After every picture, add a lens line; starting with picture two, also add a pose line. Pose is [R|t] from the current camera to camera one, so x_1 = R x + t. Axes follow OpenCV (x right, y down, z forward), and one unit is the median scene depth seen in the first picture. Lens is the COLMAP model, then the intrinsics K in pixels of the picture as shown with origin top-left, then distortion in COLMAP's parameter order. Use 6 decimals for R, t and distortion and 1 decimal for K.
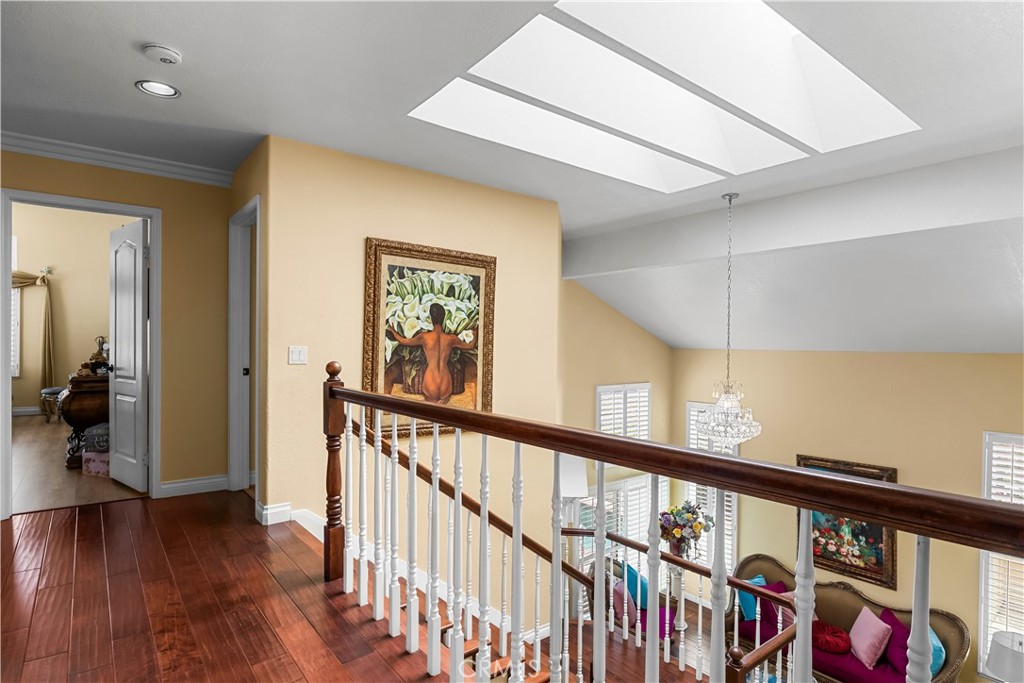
lens RADIAL K [[534.2, 0, 508.0], [0, 534.2, 348.7], [0, 0, 1]] dist [-0.004443, -0.001822]
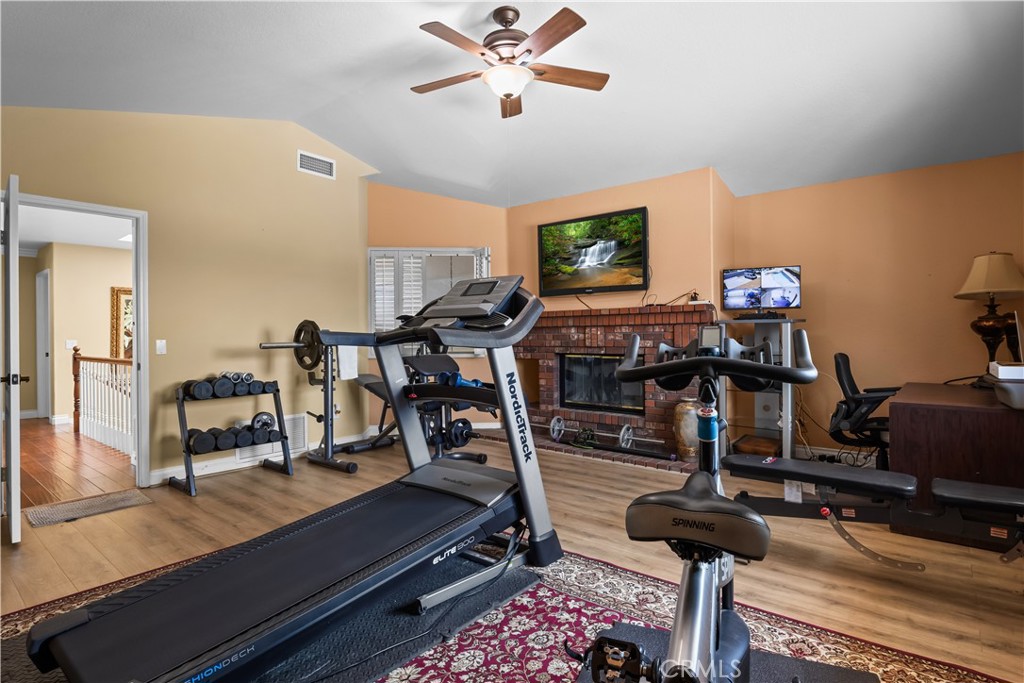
lens RADIAL K [[534.2, 0, 514.3], [0, 534.2, 336.6], [0, 0, 1]] dist [-0.004443, -0.001822]
pose [[0.979242, -0.014969, 0.202142, 0.793910], [0.015752, 0.999873, -0.002268, 0.011448], [-0.202082, 0.005405, 0.979354, -1.252288]]
